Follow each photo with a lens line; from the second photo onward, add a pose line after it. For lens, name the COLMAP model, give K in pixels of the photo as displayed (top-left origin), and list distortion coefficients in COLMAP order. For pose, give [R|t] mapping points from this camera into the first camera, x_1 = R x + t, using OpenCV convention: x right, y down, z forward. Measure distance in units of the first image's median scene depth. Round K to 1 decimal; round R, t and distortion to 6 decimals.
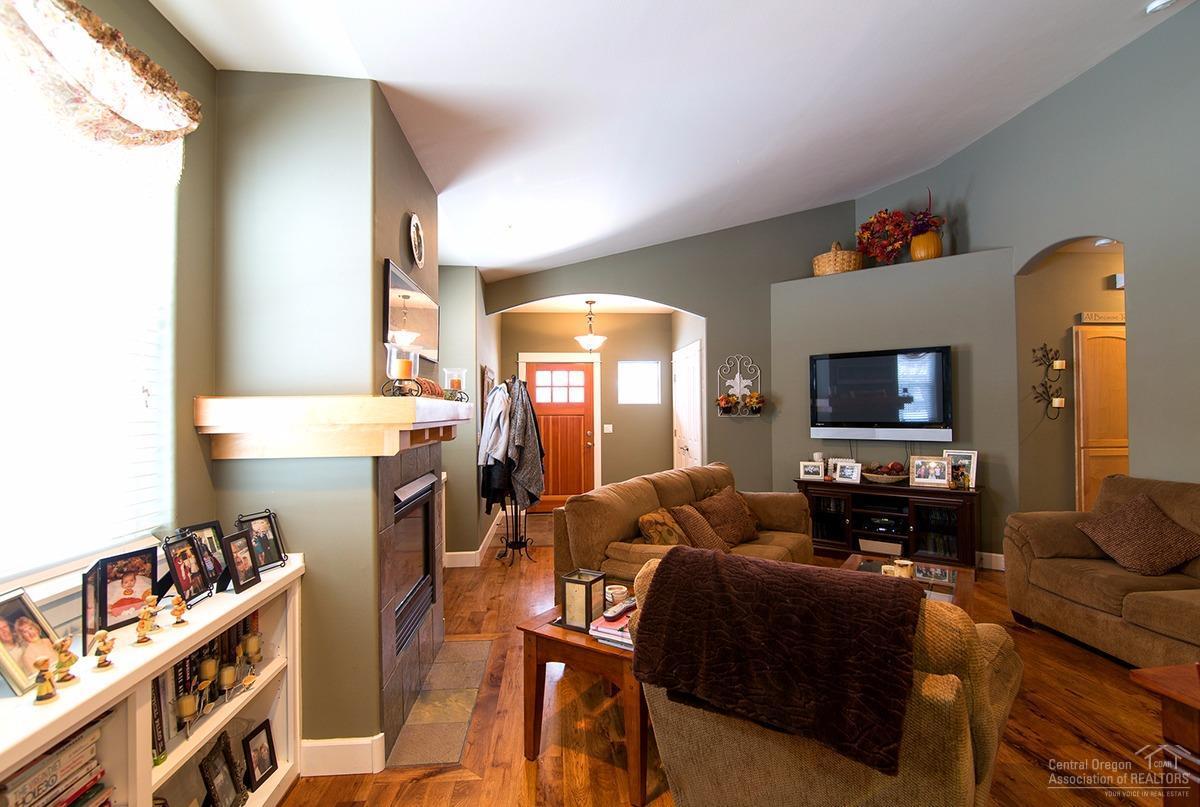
lens RADIAL K [[551.7, 0, 588.8], [0, 551.7, 404.9], [0, 0, 1]] dist [-0.003948, -0.002263]
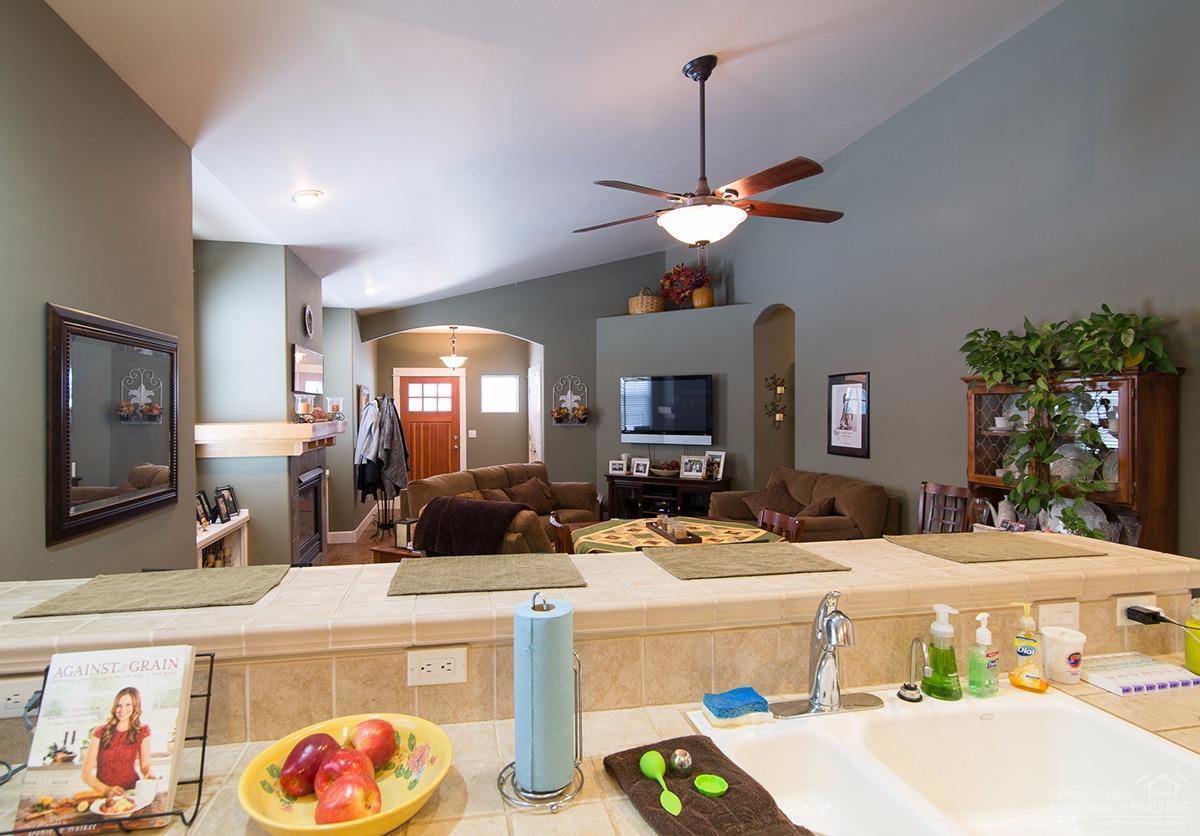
lens RADIAL K [[649.7, 0, 566.9], [0, 649.7, 415.9], [0, 0, 1]] dist [0.000034, 0.001227]
pose [[0.995084, 0.002030, 0.099011, 0.141132], [-0.004600, 0.999658, 0.025731, -0.044095], [-0.098924, -0.026060, 0.994754, -0.550102]]
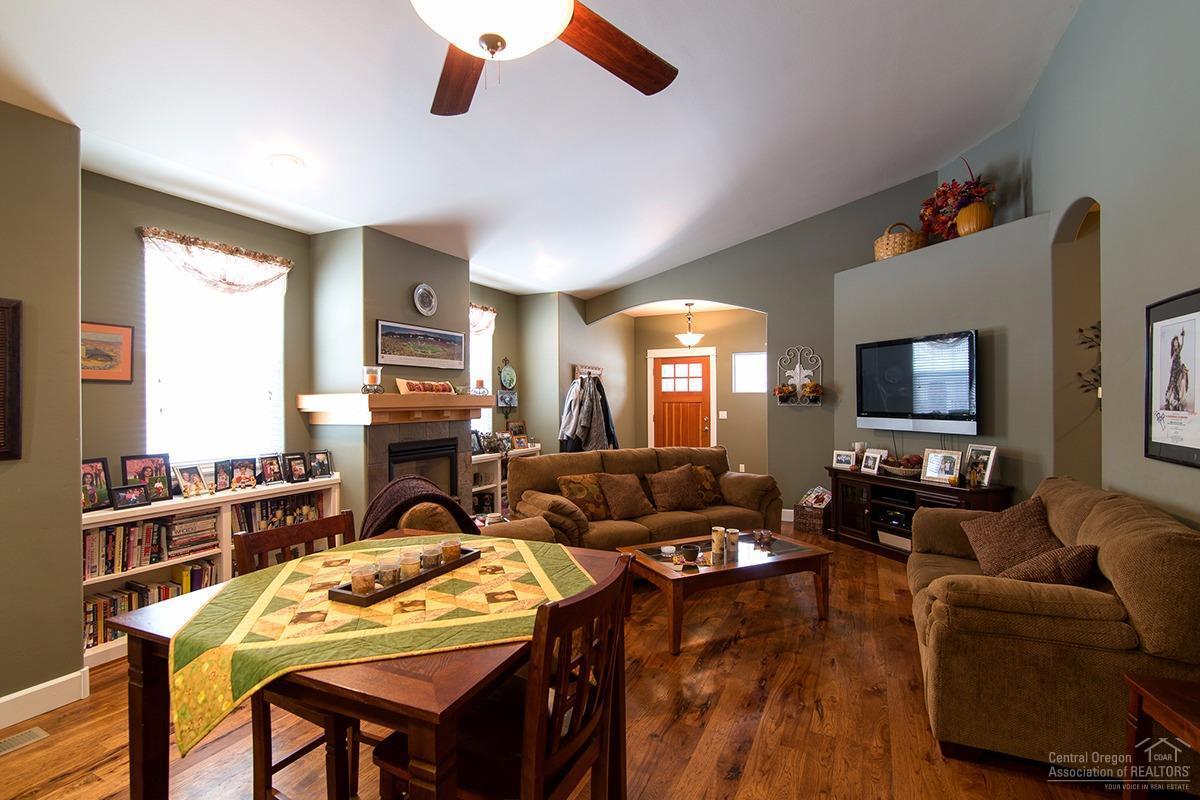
lens RADIAL K [[551.7, 0, 612.3], [0, 551.7, 399.3], [0, 0, 1]] dist [-0.003948, -0.002263]
pose [[0.859303, 0.003952, -0.511452, 0.593889], [0.004847, 0.999862, 0.015869, -0.010066], [0.511444, -0.016116, 0.859166, -0.089674]]
